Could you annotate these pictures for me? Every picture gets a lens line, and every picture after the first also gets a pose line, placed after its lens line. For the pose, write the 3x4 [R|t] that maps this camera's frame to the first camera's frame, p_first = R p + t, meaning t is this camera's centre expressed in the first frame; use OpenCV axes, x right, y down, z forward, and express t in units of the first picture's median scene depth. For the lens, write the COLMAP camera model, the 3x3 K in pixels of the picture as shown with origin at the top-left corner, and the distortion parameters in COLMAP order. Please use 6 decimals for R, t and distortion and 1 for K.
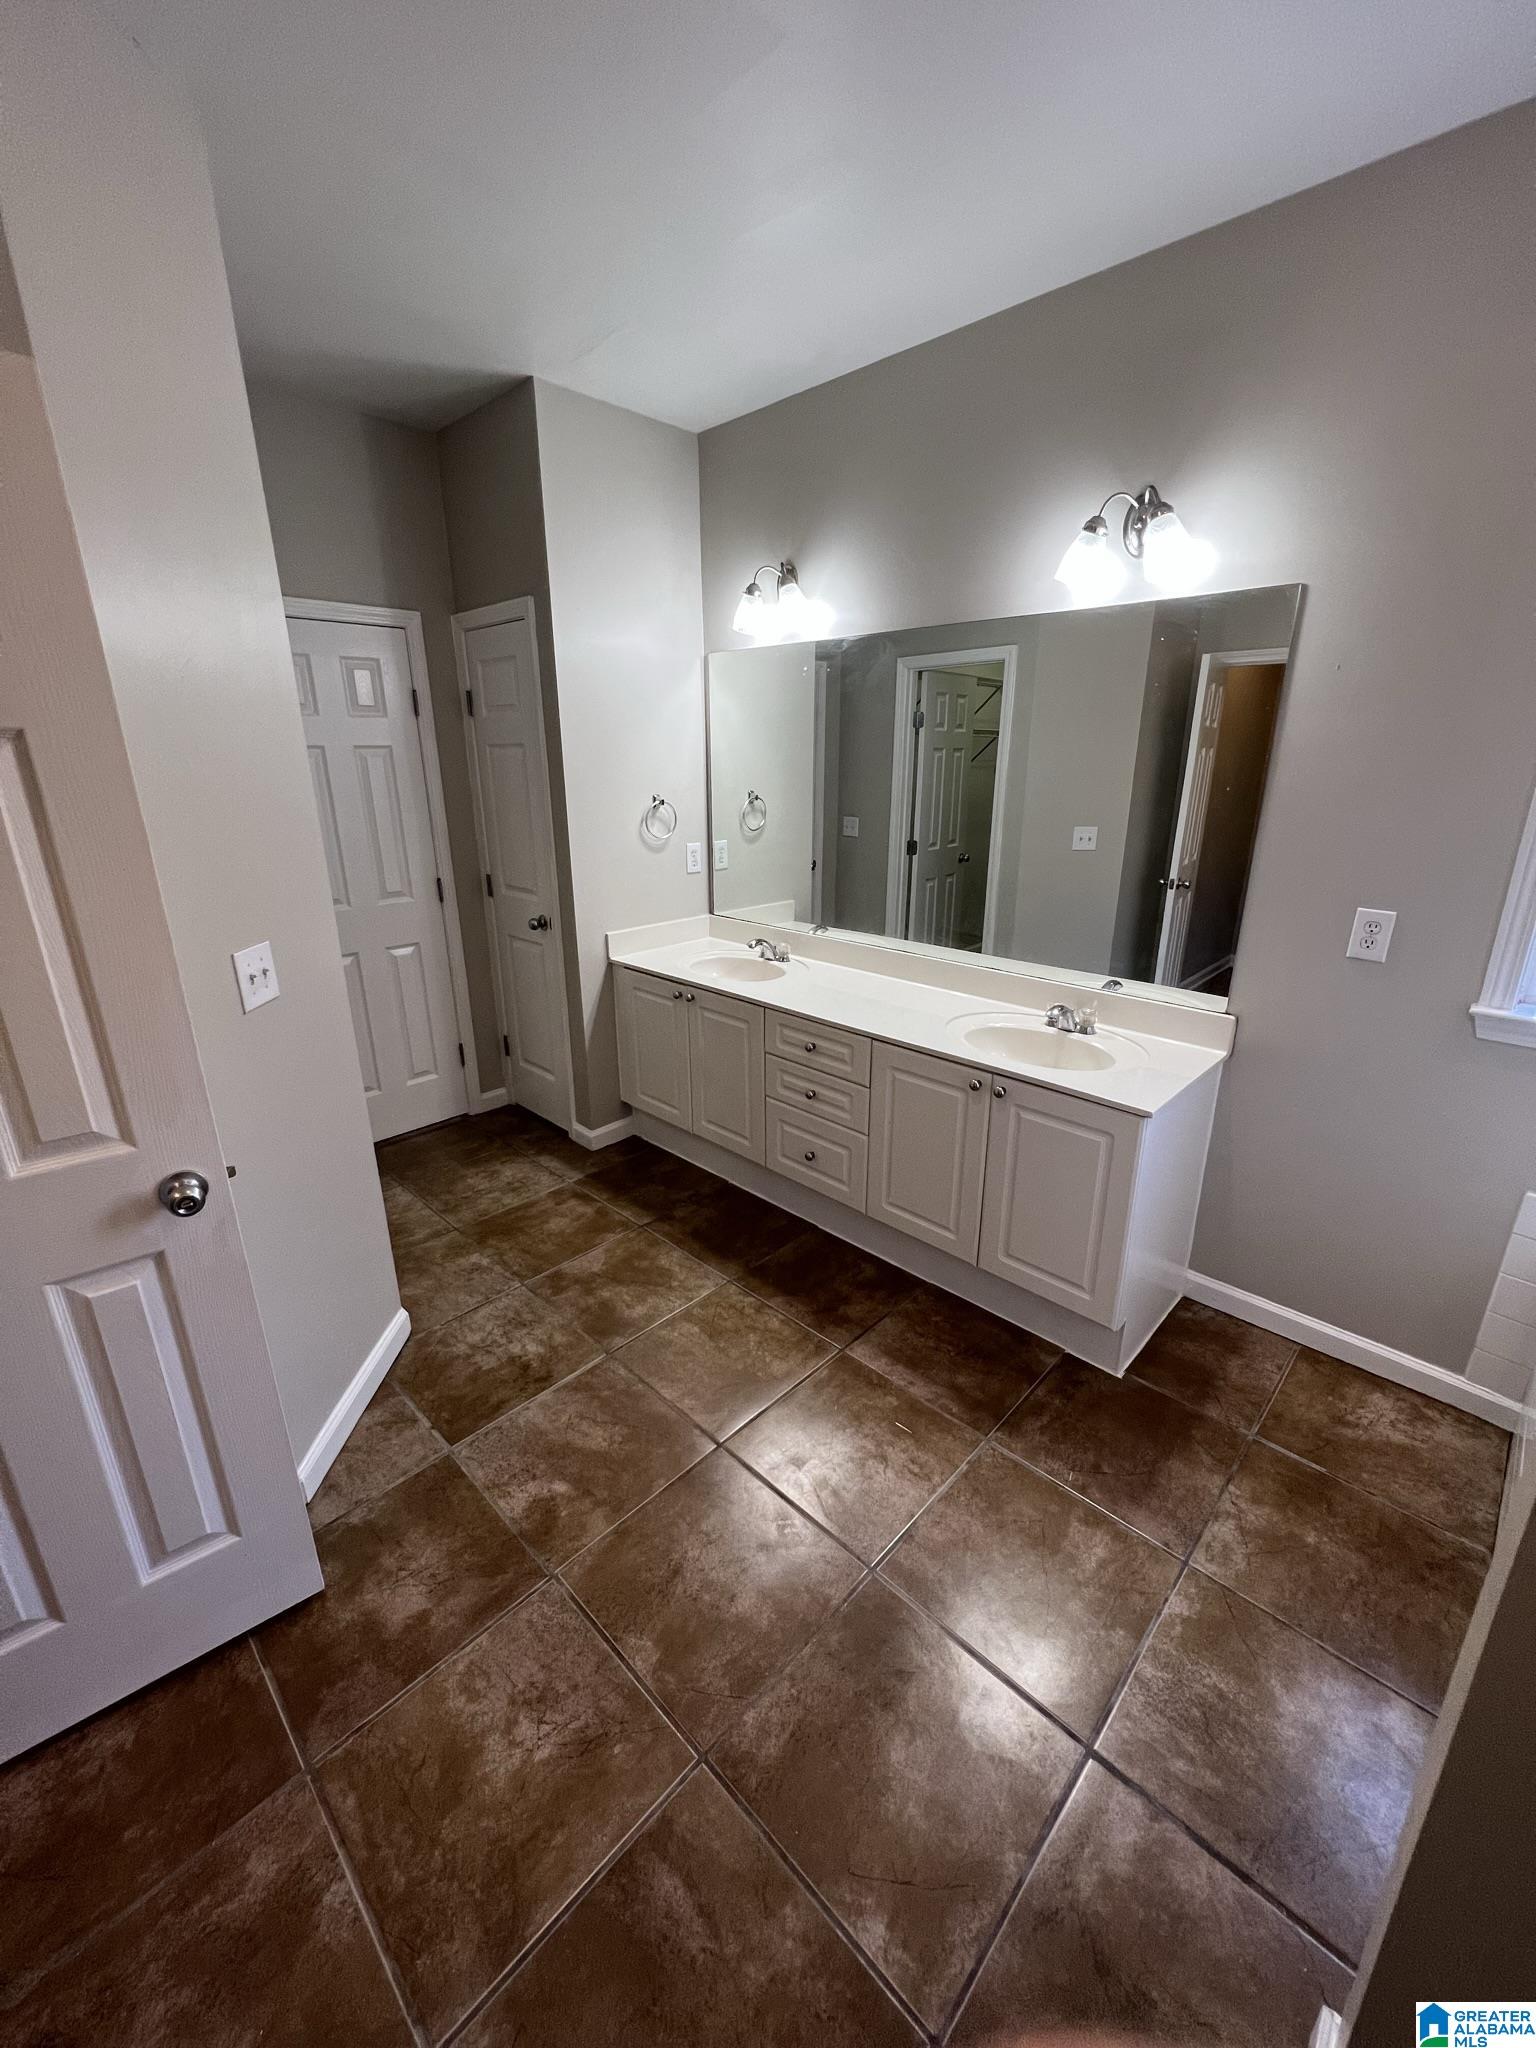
lens RADIAL K [[815.5, 0, 777.4], [0, 815.5, 1015.6], [0, 0, 1]] dist [-0.000231, 0.000424]
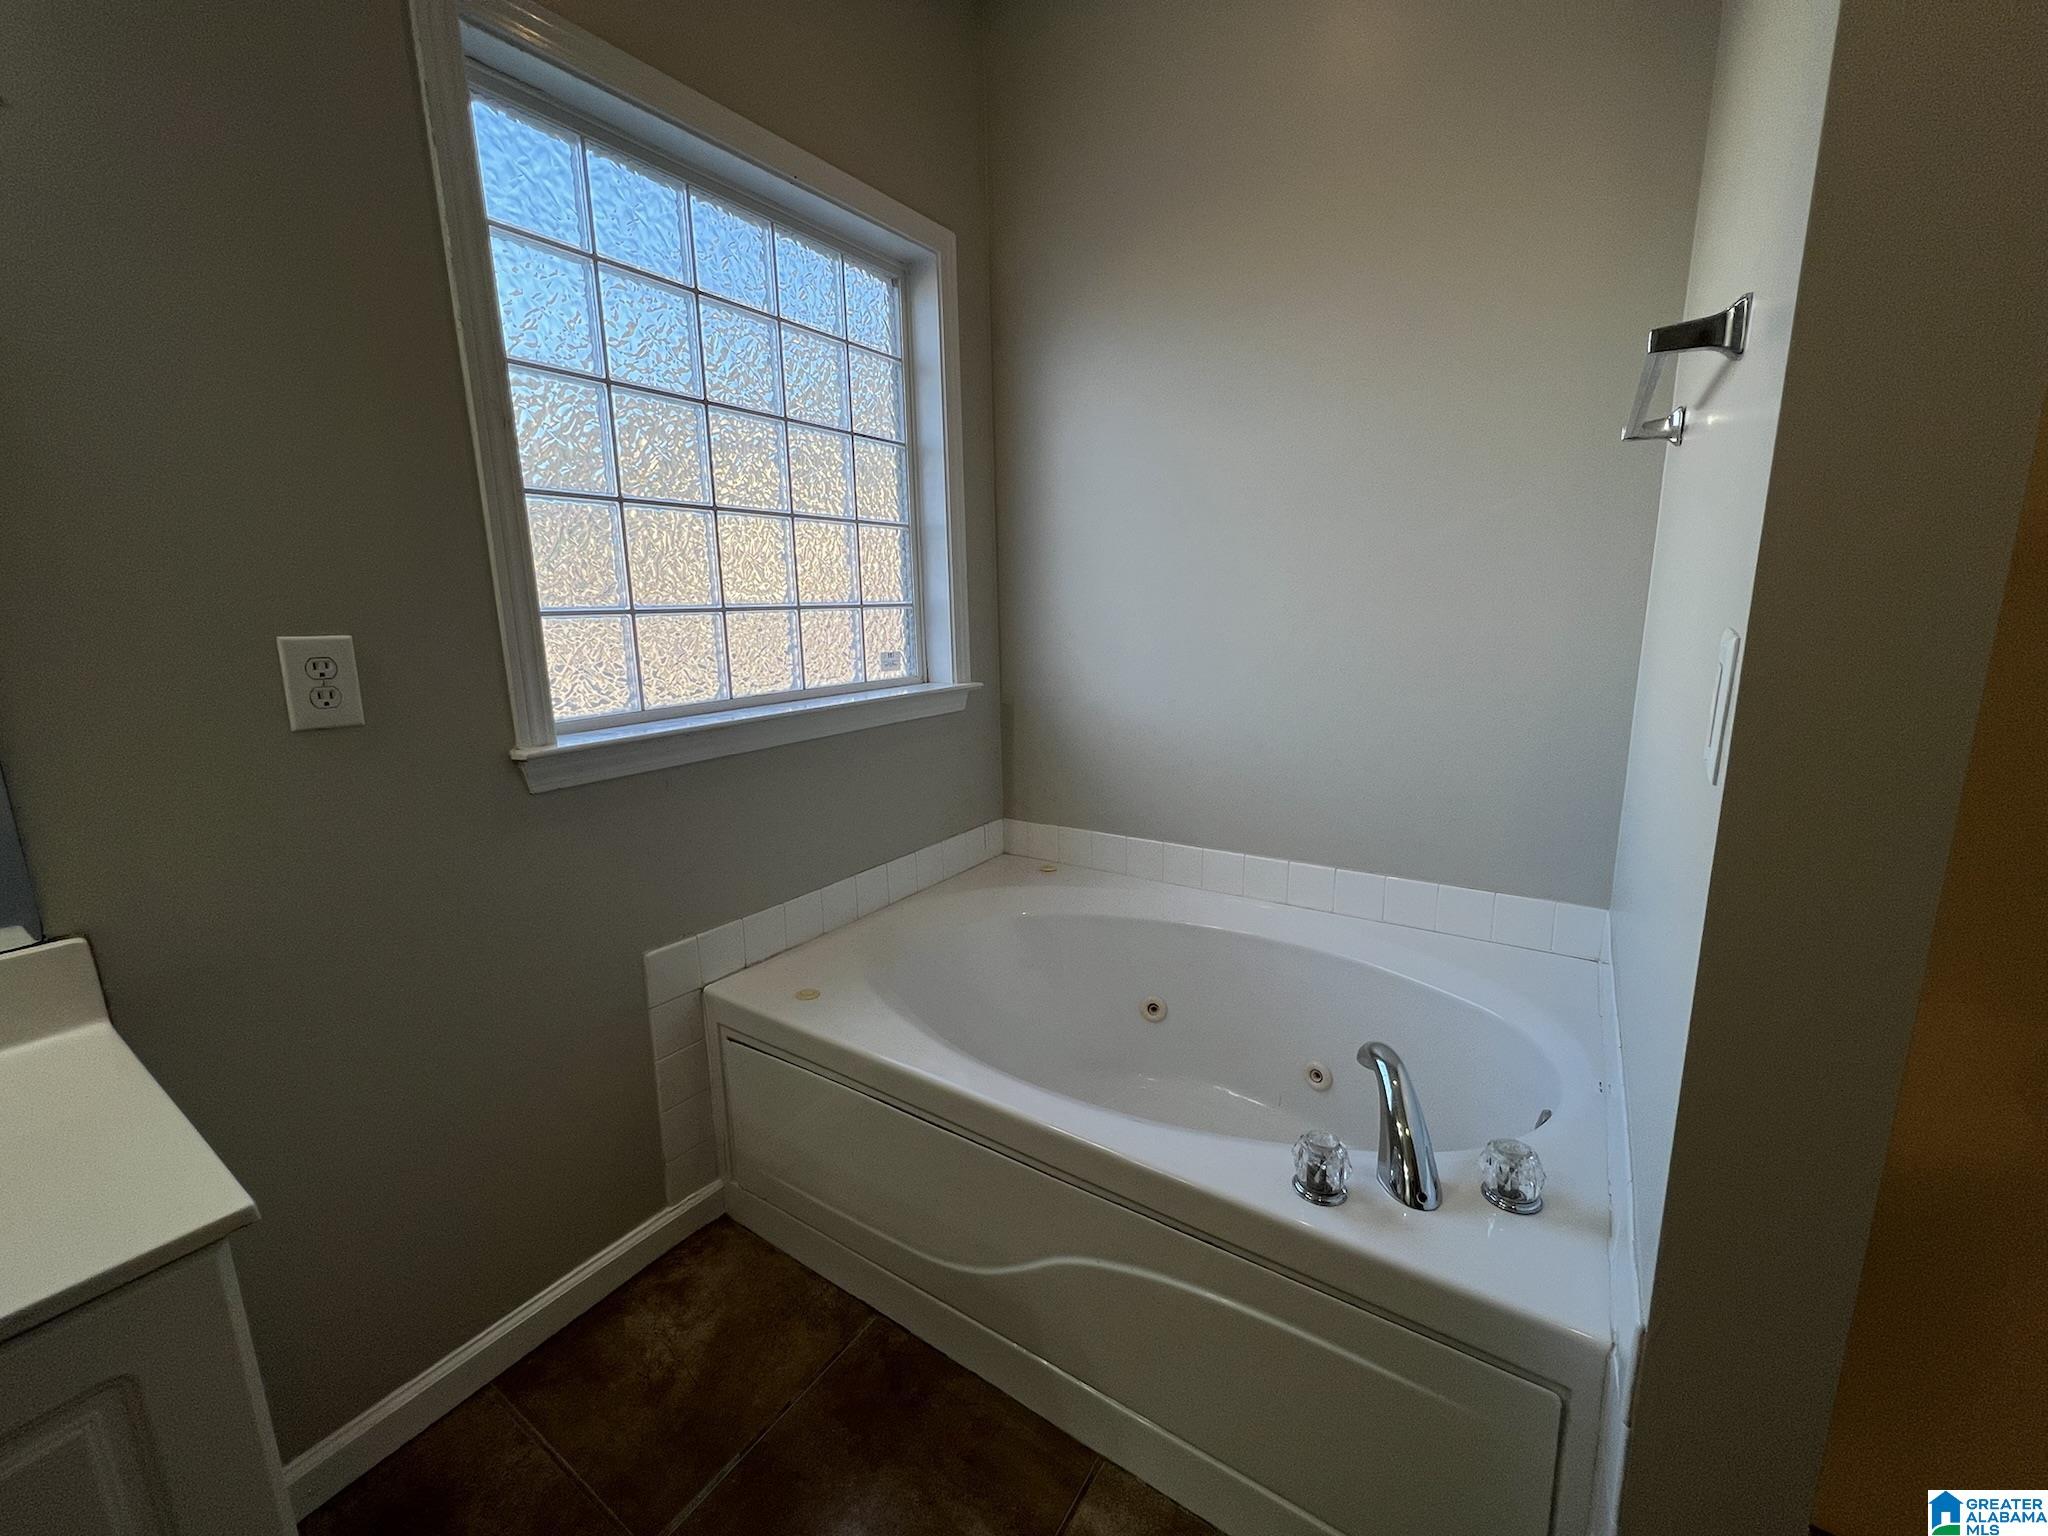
lens RADIAL K [[815.5, 0, 1018.2], [0, 815.5, 765.7], [0, 0, 1]] dist [-0.000231, 0.000424]
pose [[-0.166972, -0.186490, 0.968164, 0.105075], [0.326652, 0.916030, 0.232783, -0.021311], [-0.930279, 0.355121, -0.092034, 0.632356]]
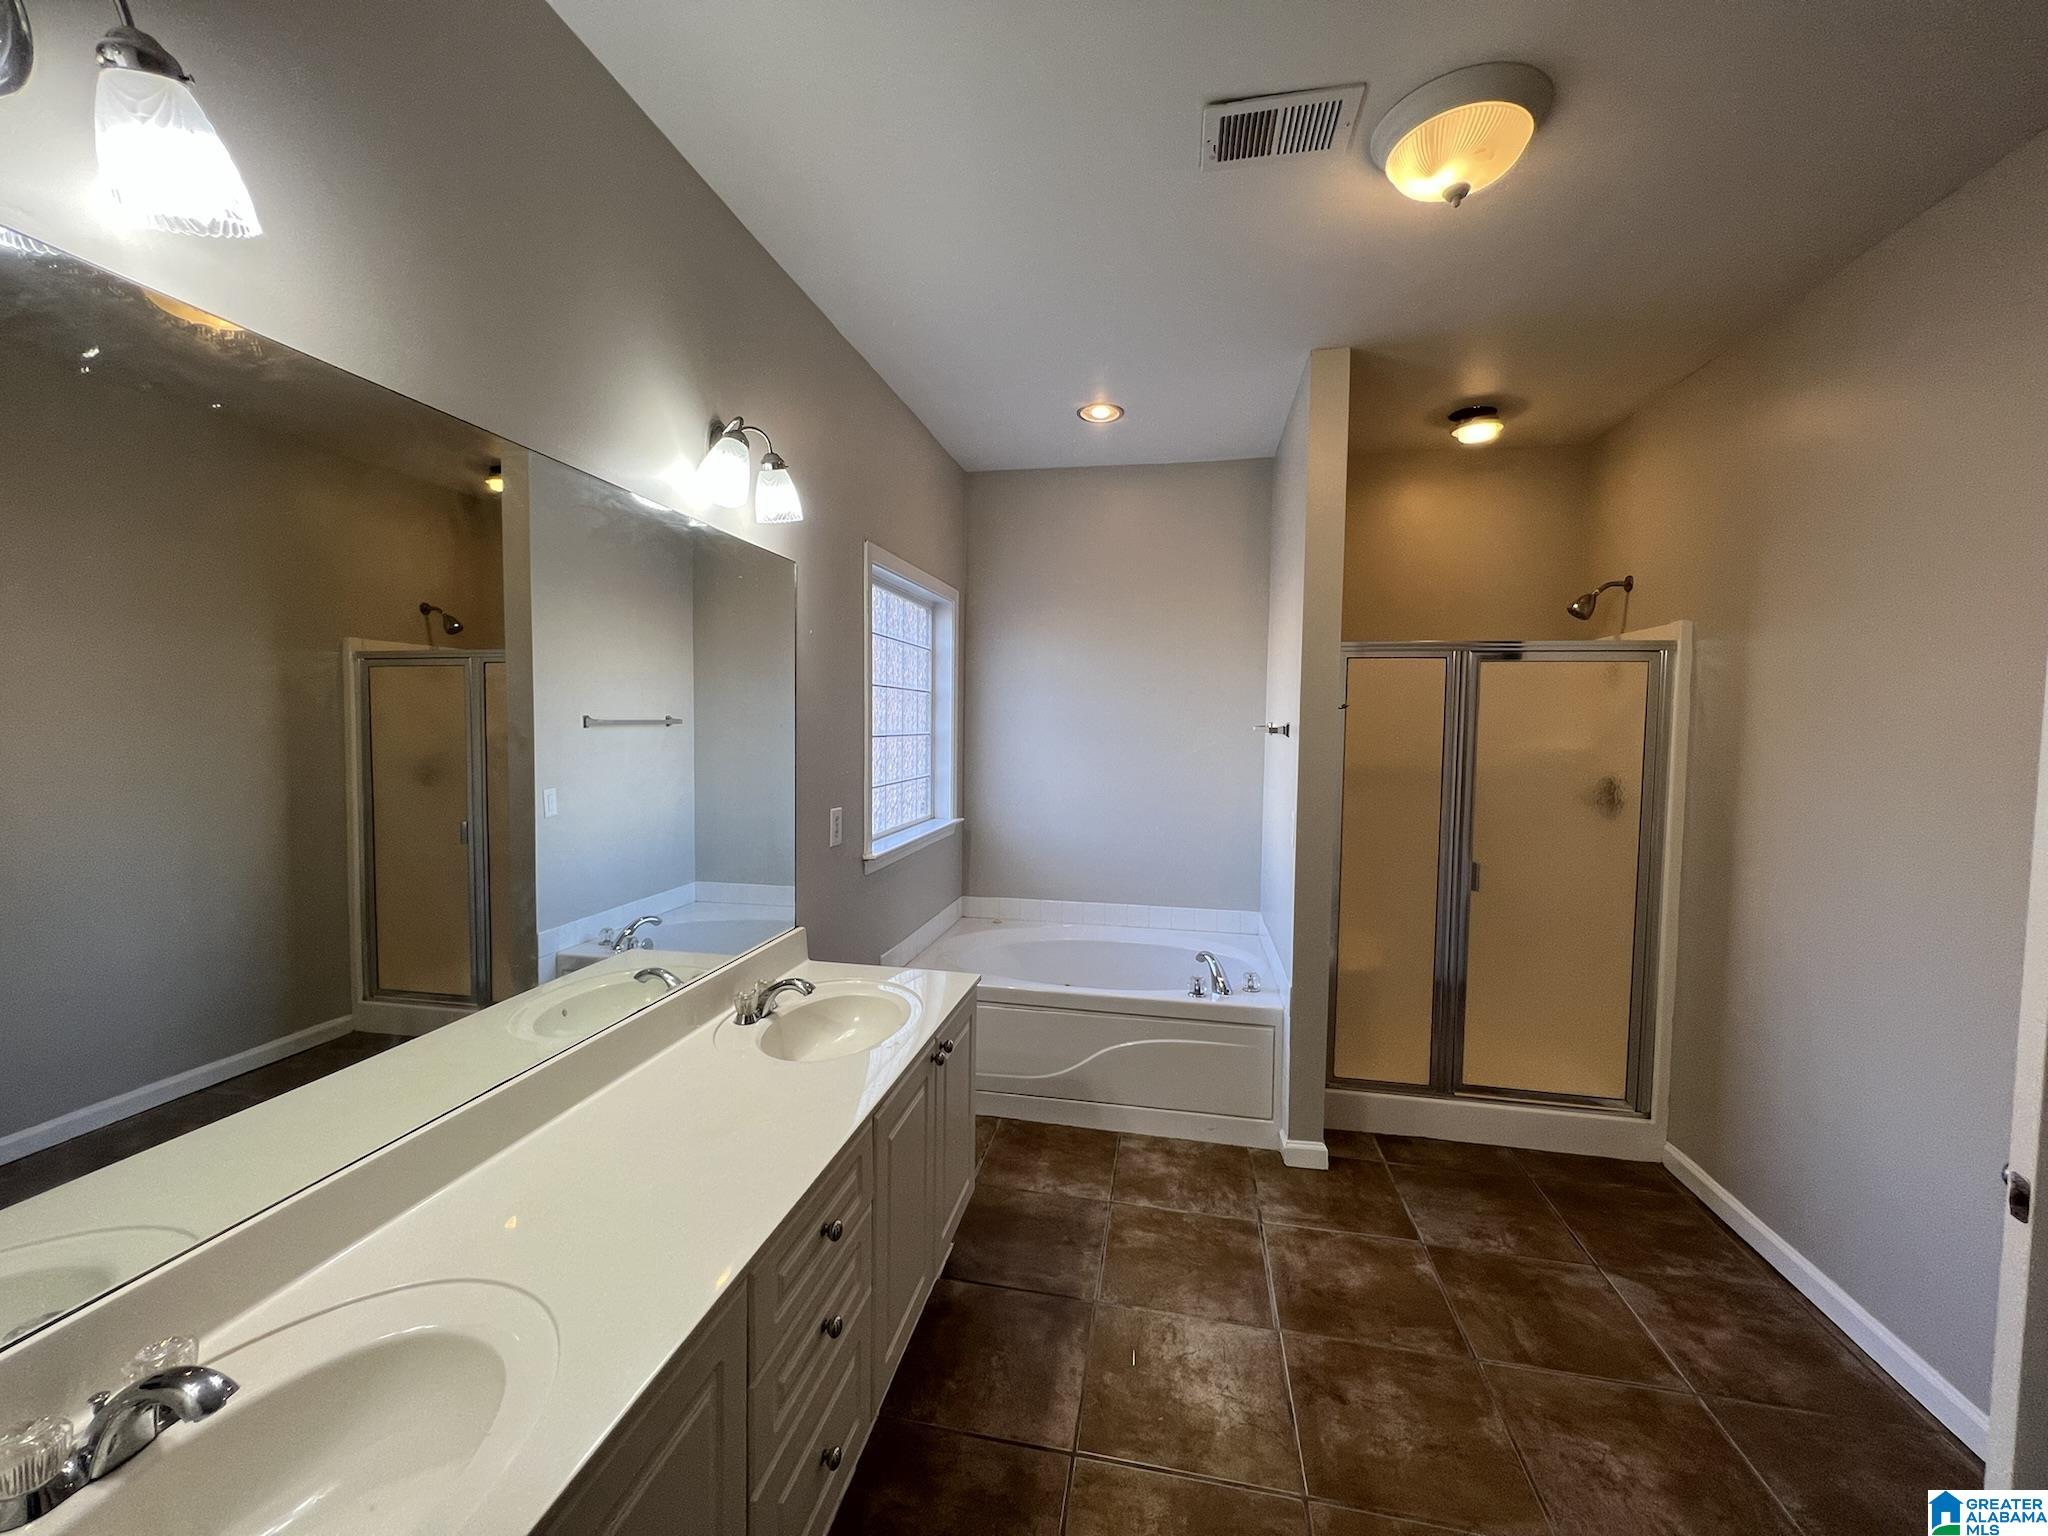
lens RADIAL K [[815.5, 0, 1017.7], [0, 815.5, 758.1], [0, 0, 1]] dist [-0.000231, 0.000424]
pose [[-0.535573, -0.041075, 0.843489, -0.573425], [0.244811, 0.948375, 0.201625, -0.408515], [-0.808226, 0.314480, -0.497869, 1.407187]]
